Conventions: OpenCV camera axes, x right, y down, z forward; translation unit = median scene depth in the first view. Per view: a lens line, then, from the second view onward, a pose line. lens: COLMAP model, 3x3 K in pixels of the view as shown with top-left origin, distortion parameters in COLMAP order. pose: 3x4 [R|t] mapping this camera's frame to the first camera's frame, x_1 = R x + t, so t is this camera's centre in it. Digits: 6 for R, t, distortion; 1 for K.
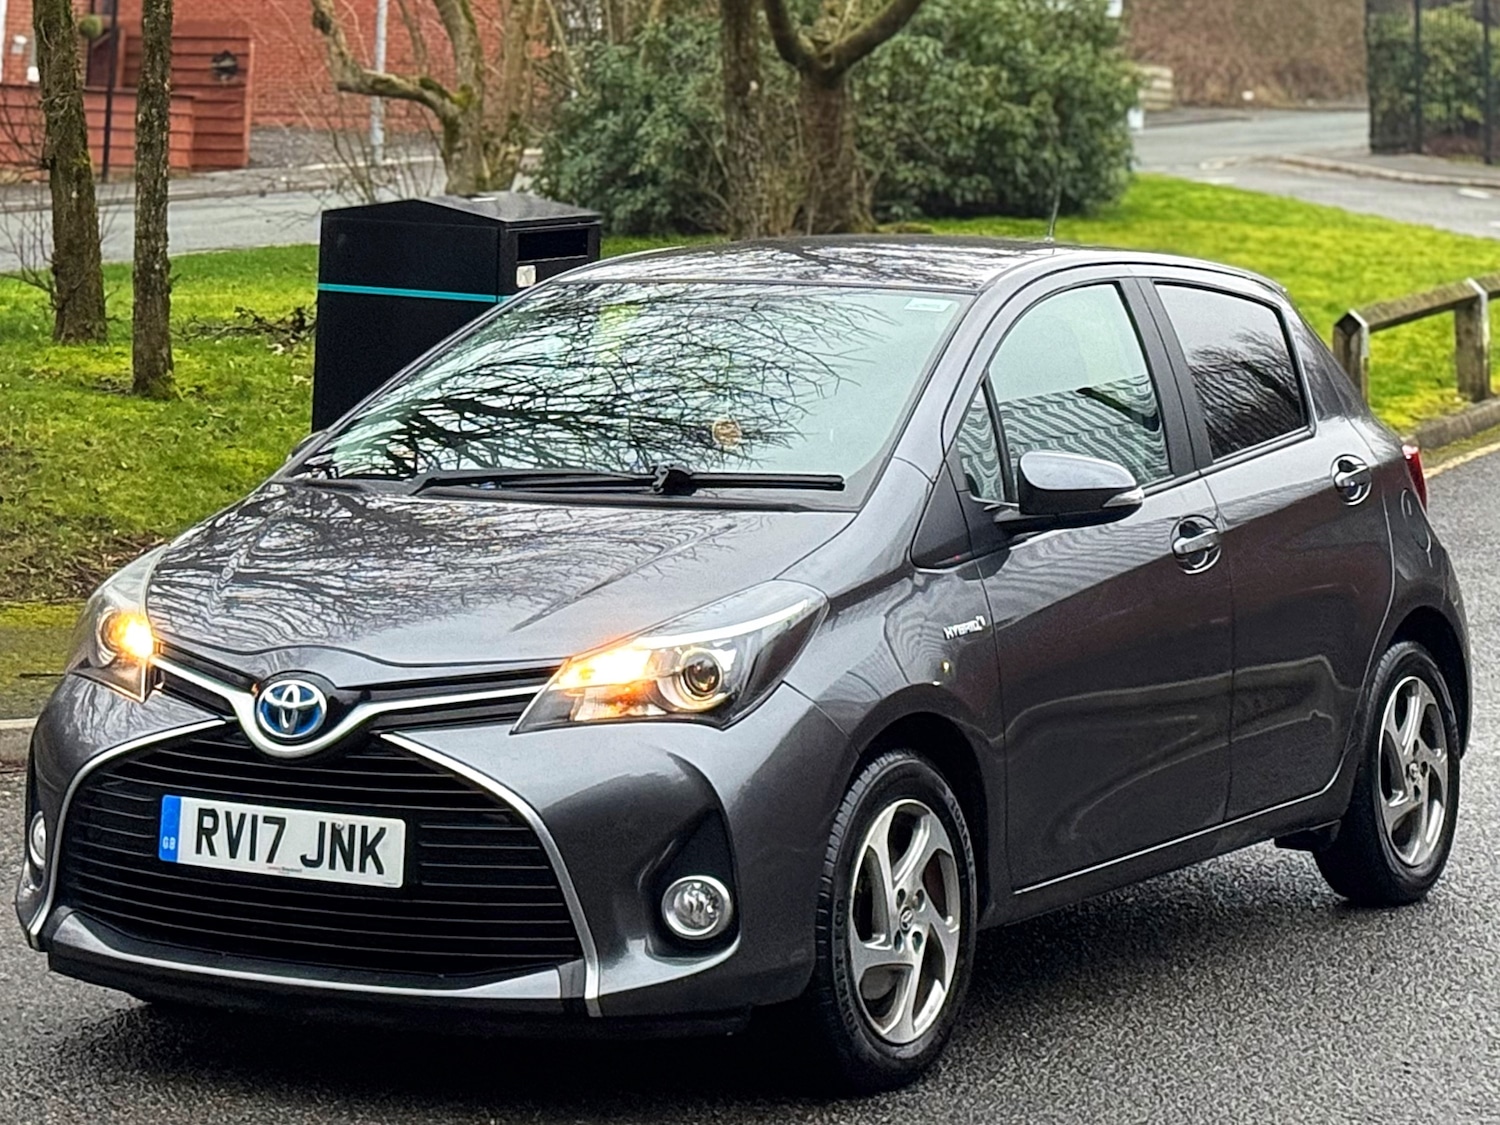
lens RADIAL K [[4566.4, 0, 780.7], [0, 4566.4, 506.2], [0, 0, 1]] dist [0.151523, 0.000000]
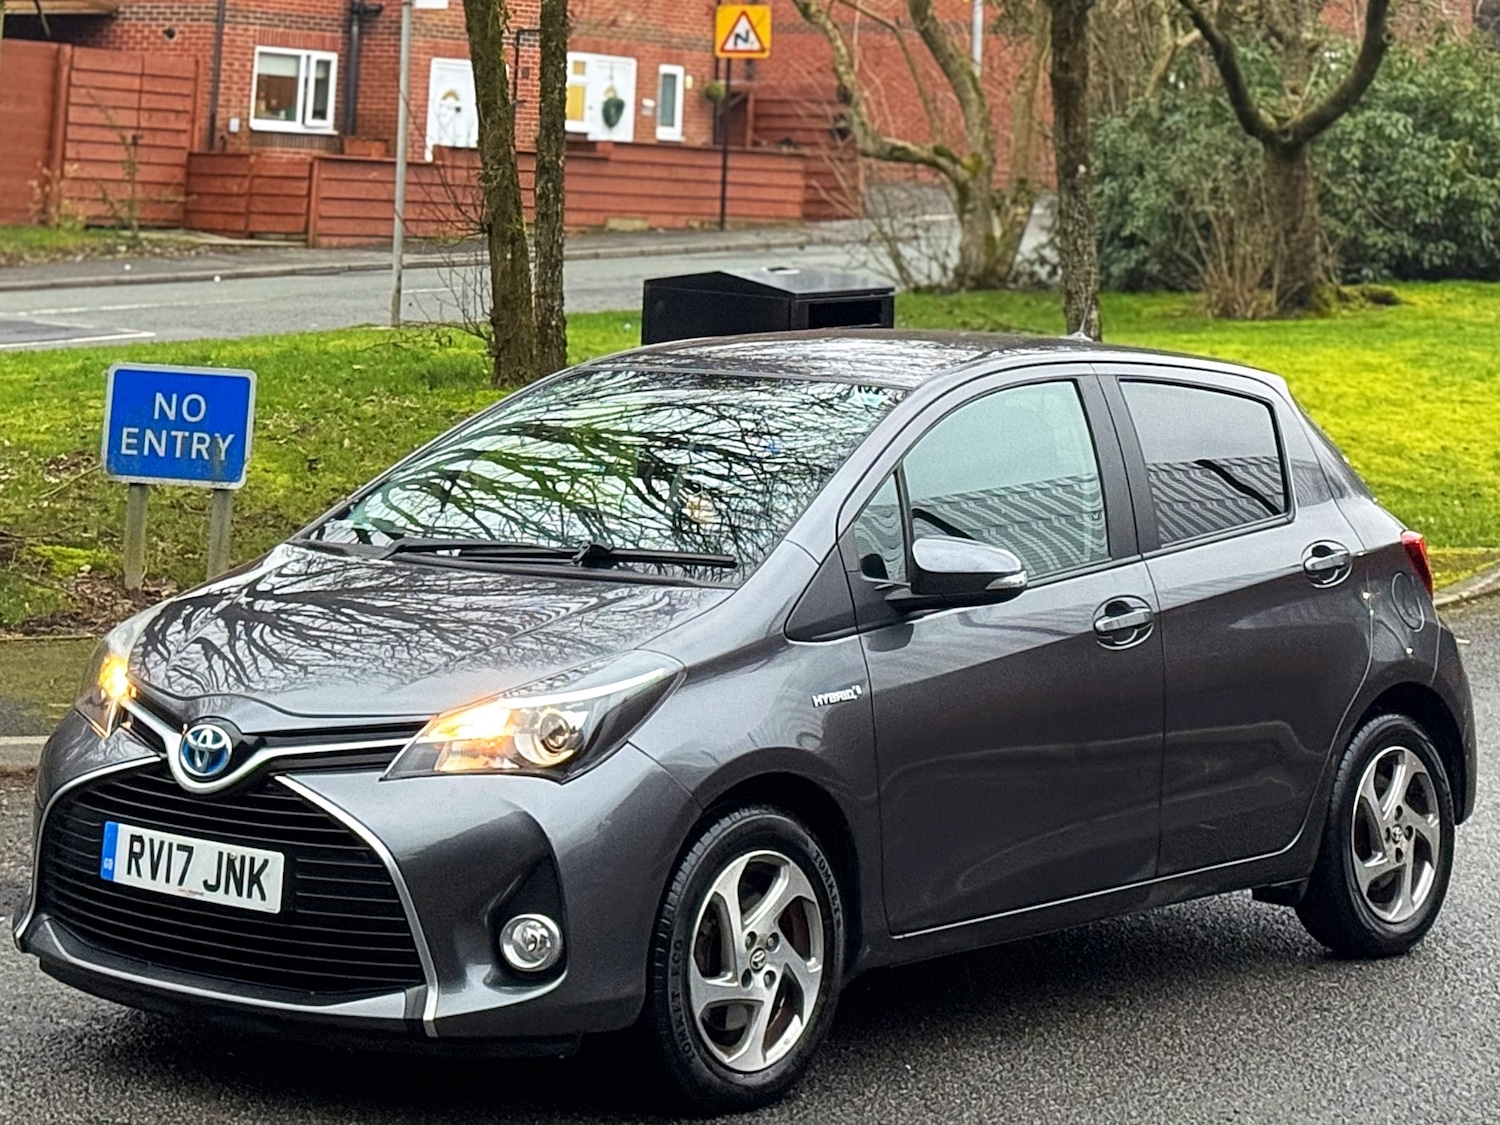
lens RADIAL K [[4128.9, 0, 756.6], [0, 4128.9, 511.1], [0, 0, 1]] dist [0.161162, 0.000000]
pose [[0.984467, 0.028164, -0.173297, 0.198305], [-0.028262, 0.999599, 0.001897, -0.020182], [0.173281, 0.003030, 0.984868, 0.012907]]
